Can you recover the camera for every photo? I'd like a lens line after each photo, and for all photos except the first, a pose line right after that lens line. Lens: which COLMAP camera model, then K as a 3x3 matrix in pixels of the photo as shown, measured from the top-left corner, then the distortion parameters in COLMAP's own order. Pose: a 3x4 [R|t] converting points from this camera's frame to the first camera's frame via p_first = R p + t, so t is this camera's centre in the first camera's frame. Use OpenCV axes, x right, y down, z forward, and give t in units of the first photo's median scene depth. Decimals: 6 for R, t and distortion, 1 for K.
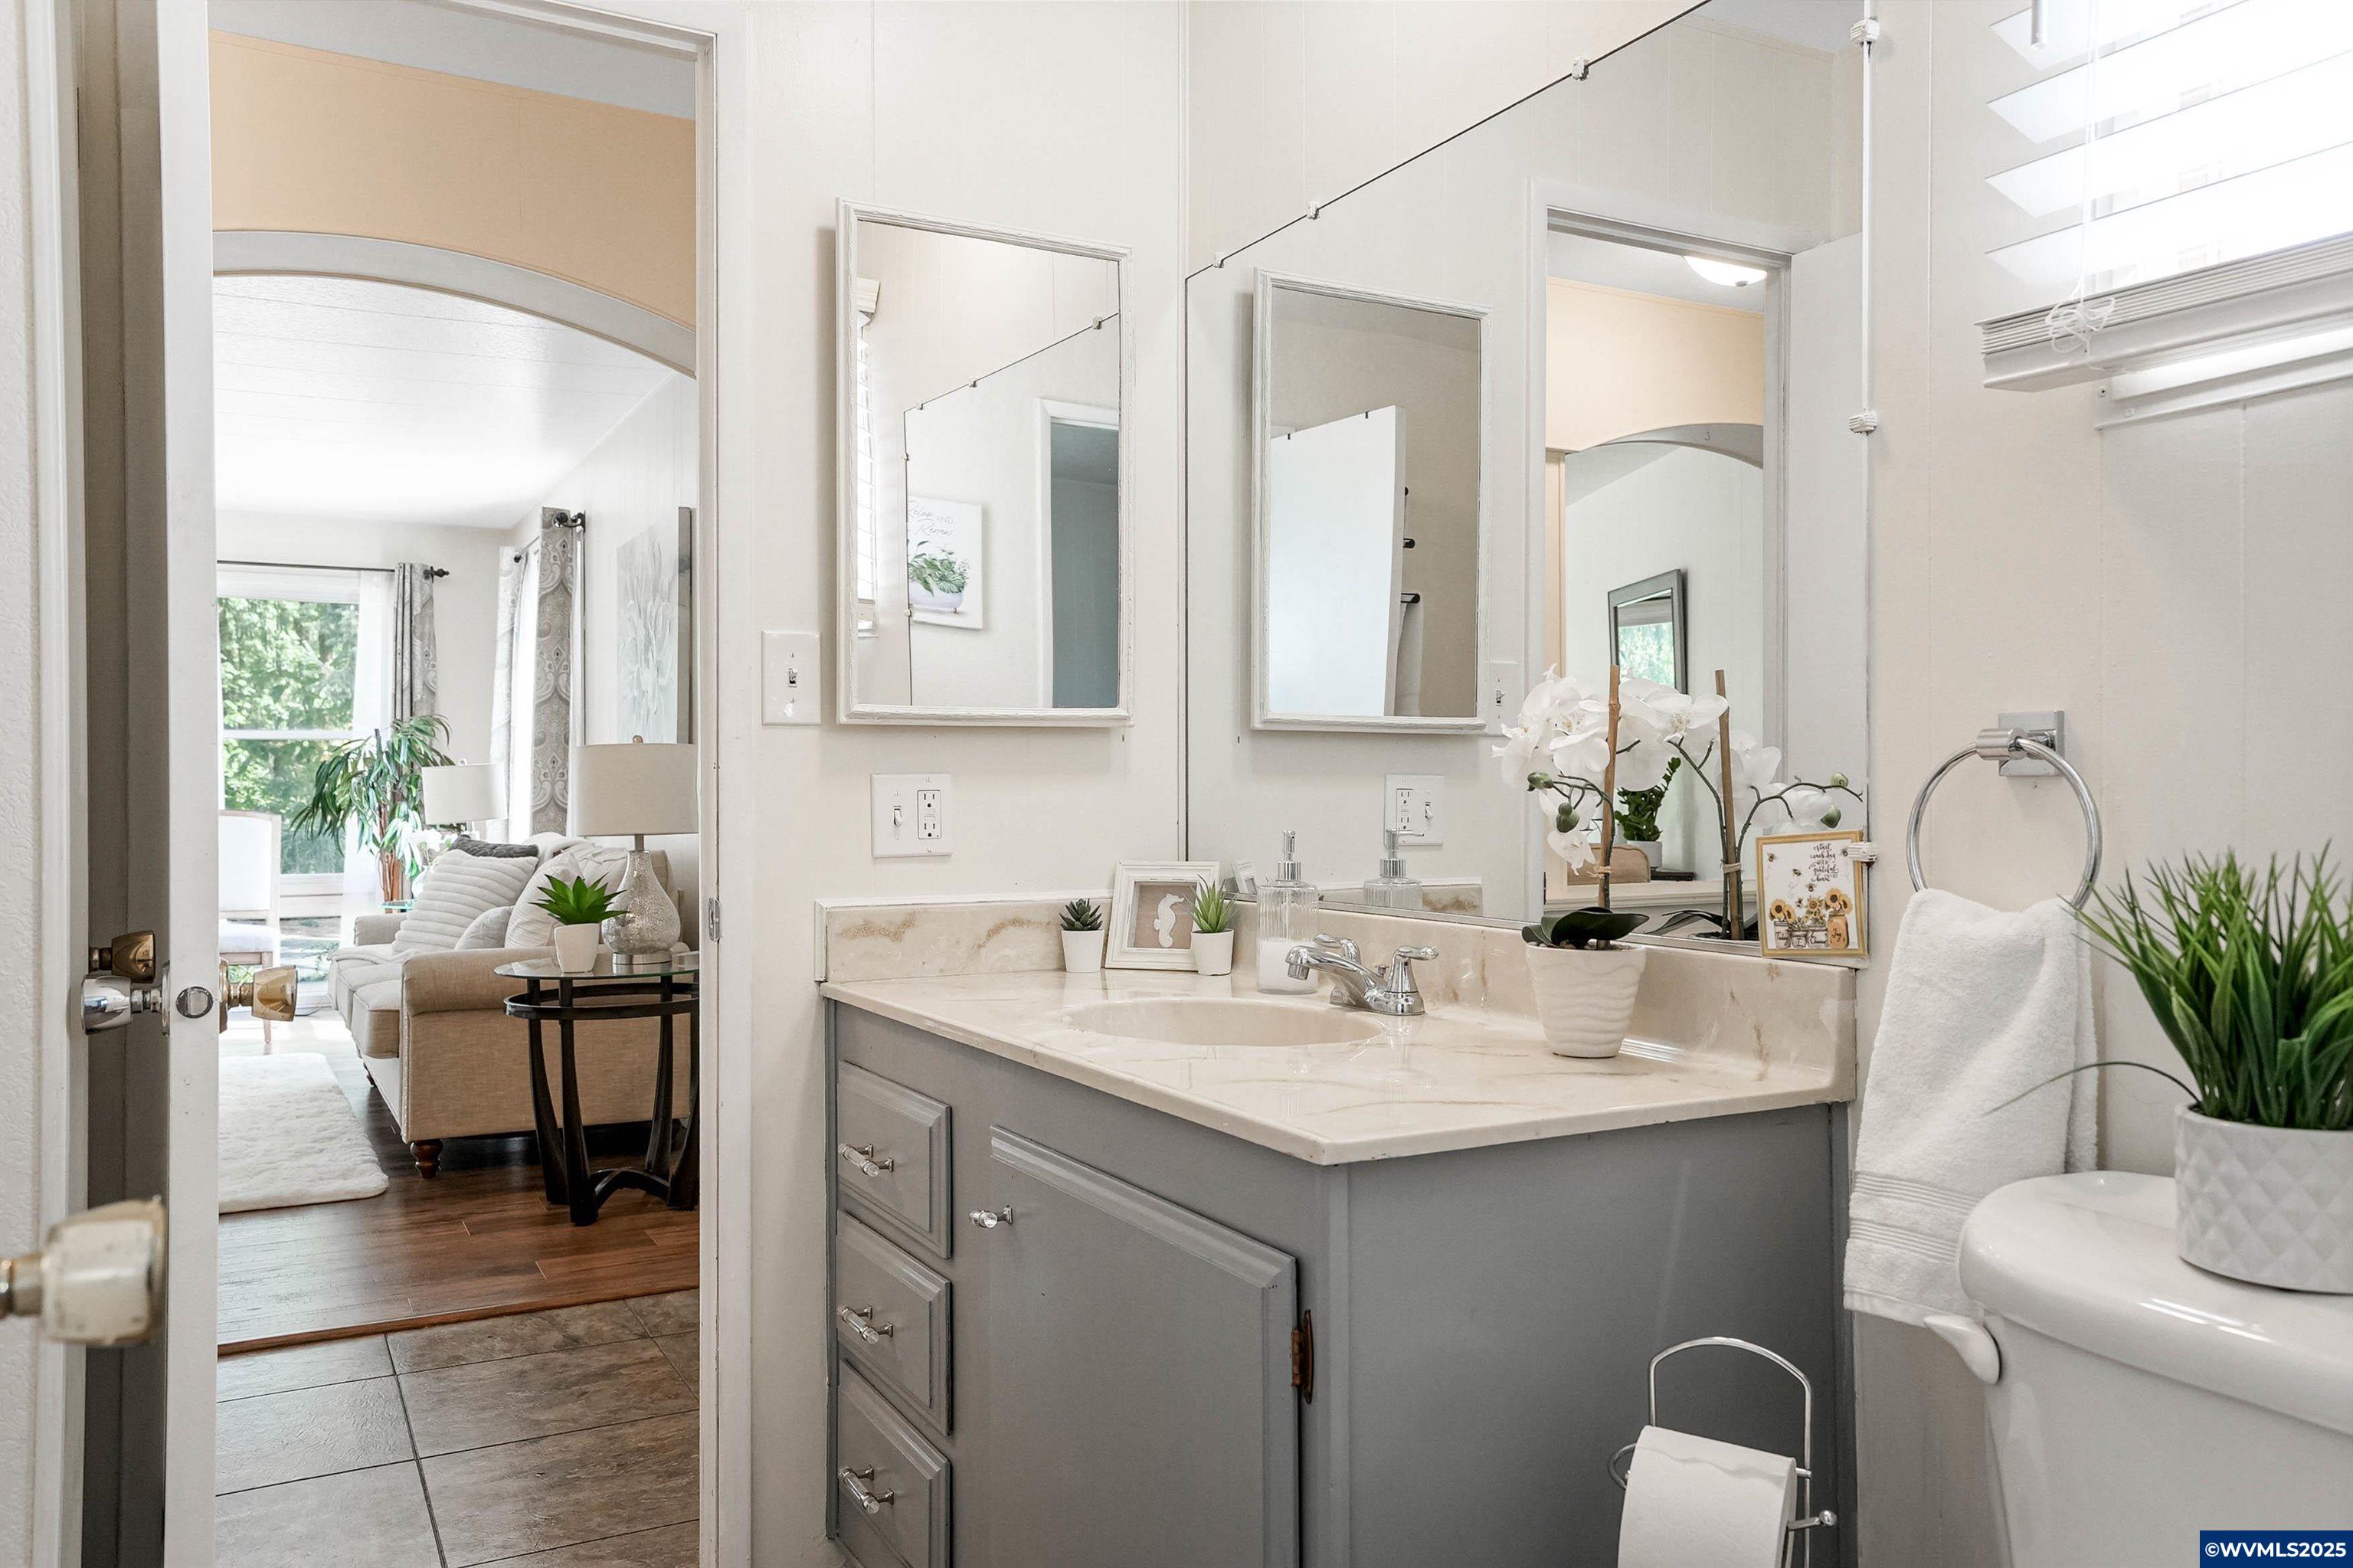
lens RADIAL K [[1720.2, 0, 1177.5], [0, 1720.2, 789.3], [0, 0, 1]] dist [0.003275, 0.000146]
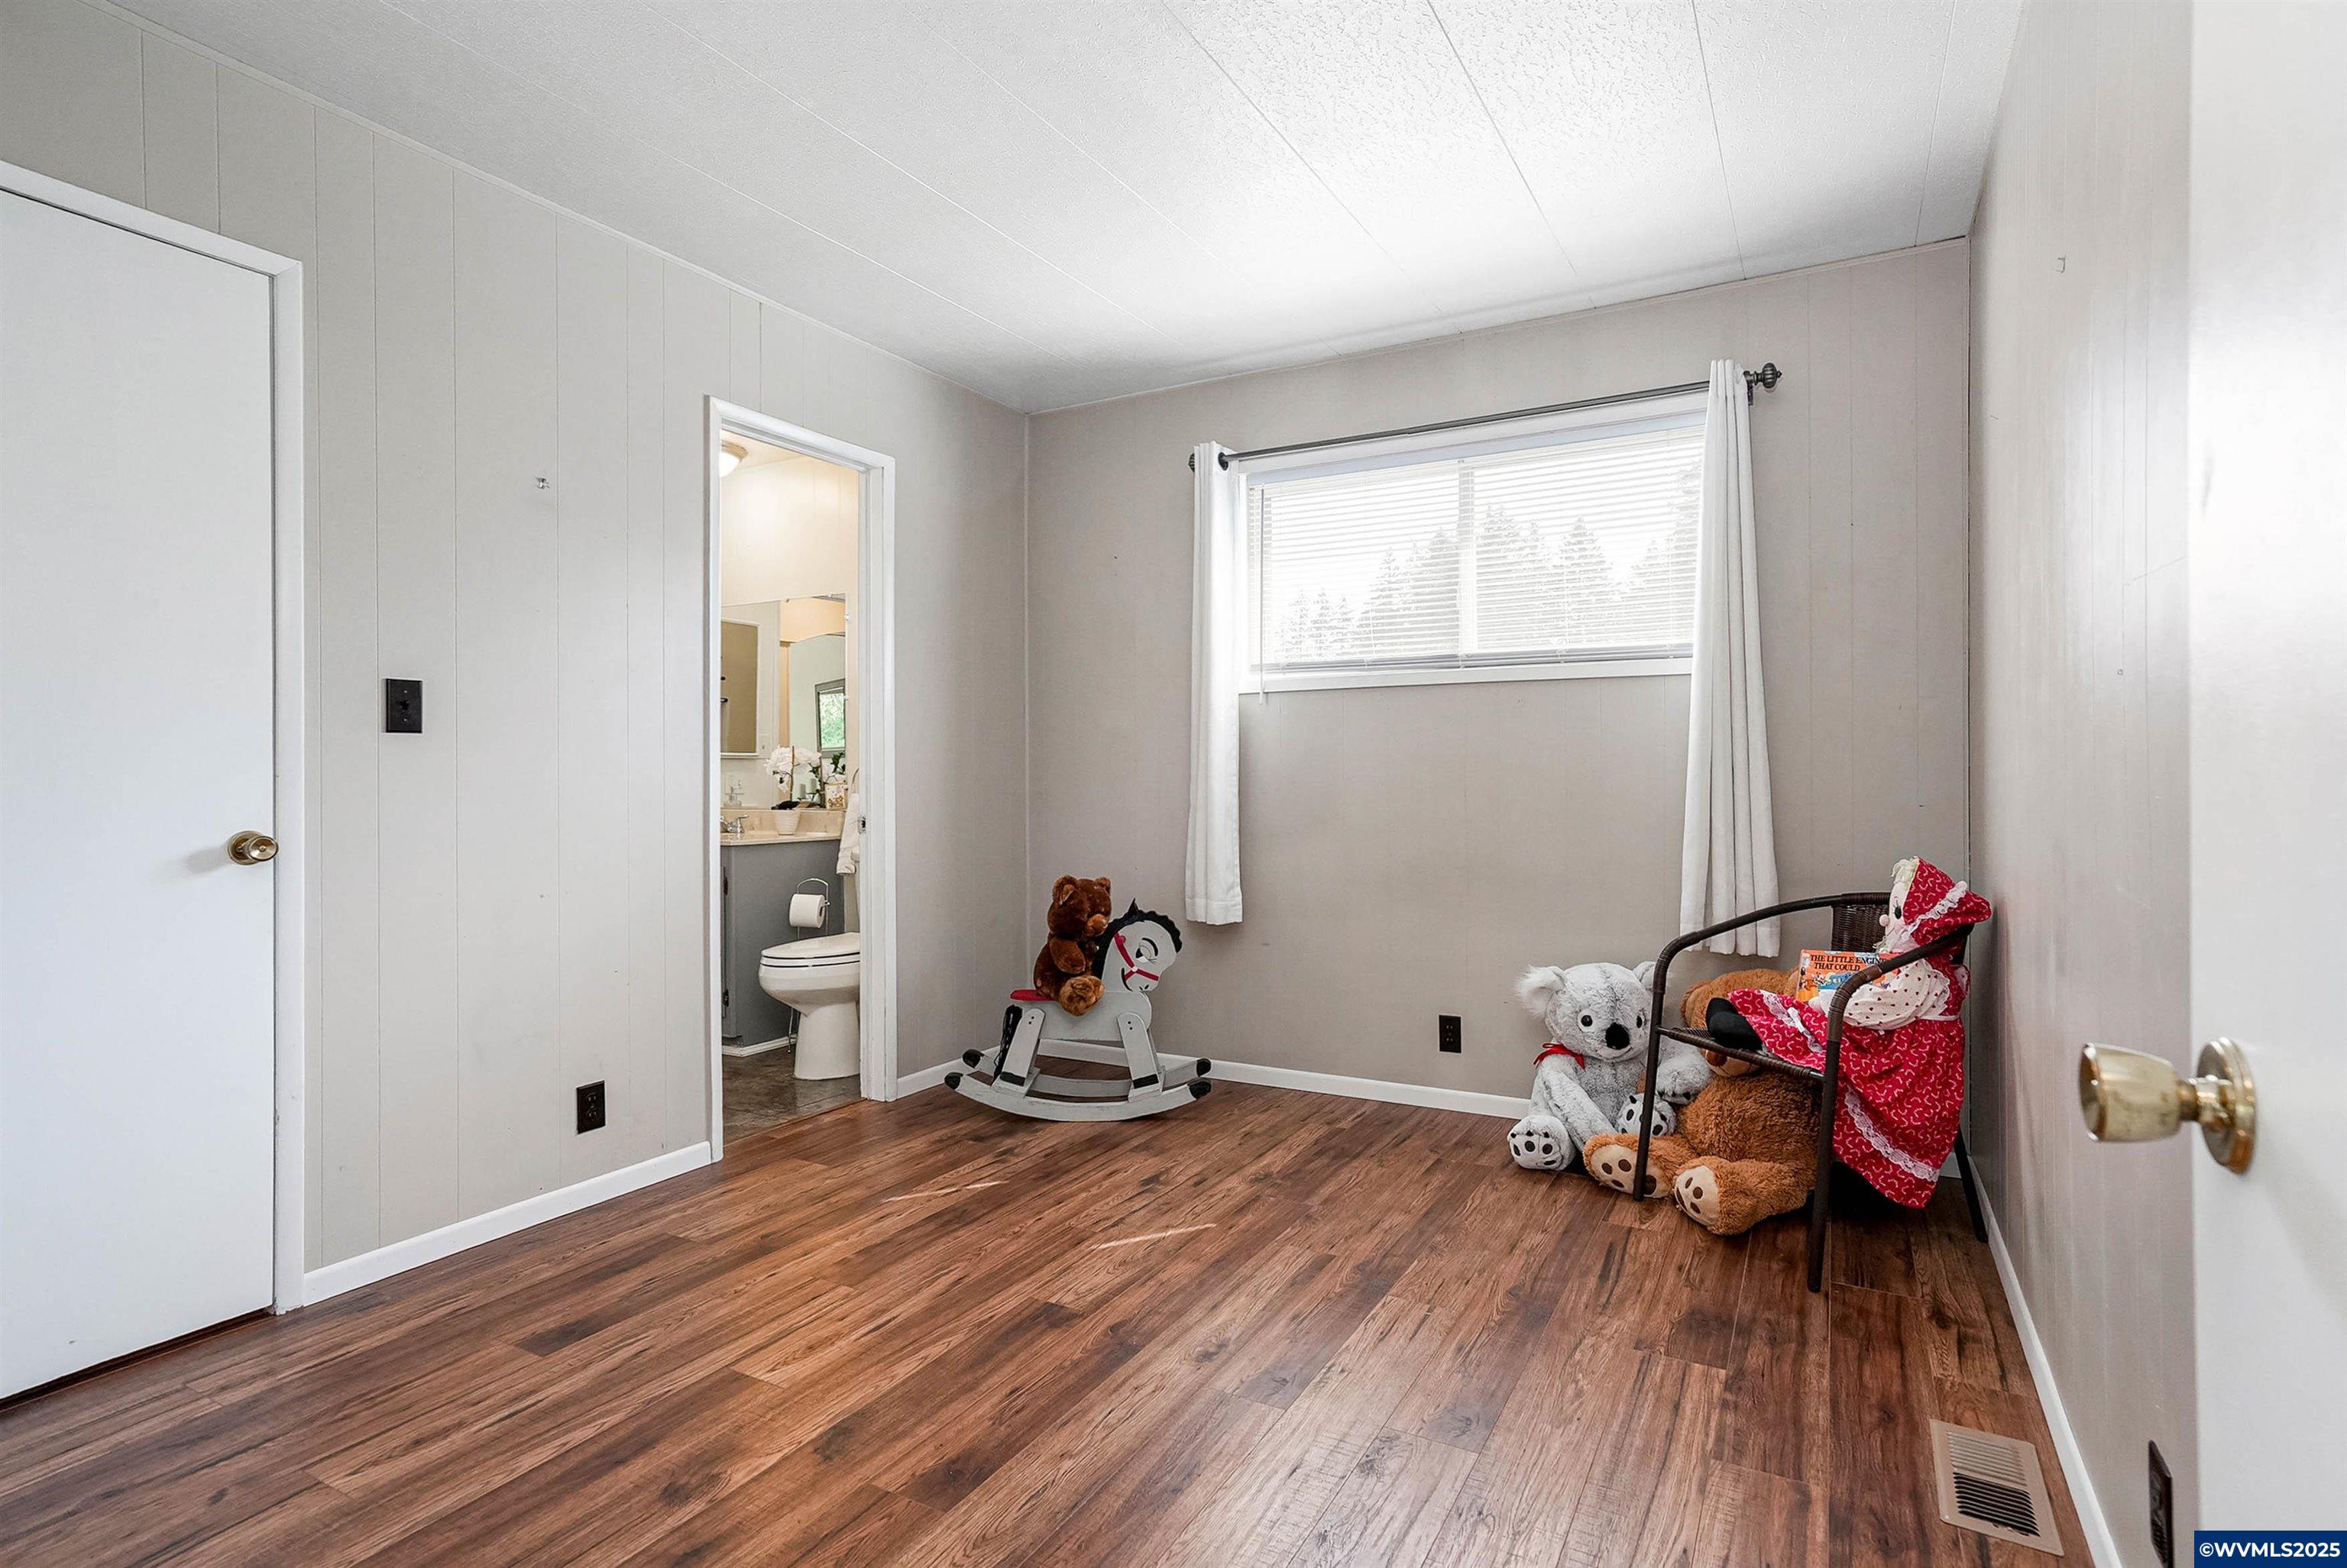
lens RADIAL K [[1126.3, 0, 1172.6], [0, 1126.3, 778.1], [0, 0, 1]] dist [0.000286, 0.000005]
pose [[0.857218, -0.004326, 0.514936, -0.407841], [0.000997, 0.999977, 0.006742, -0.009489], [-0.514953, -0.005266, 0.857202, -2.015738]]
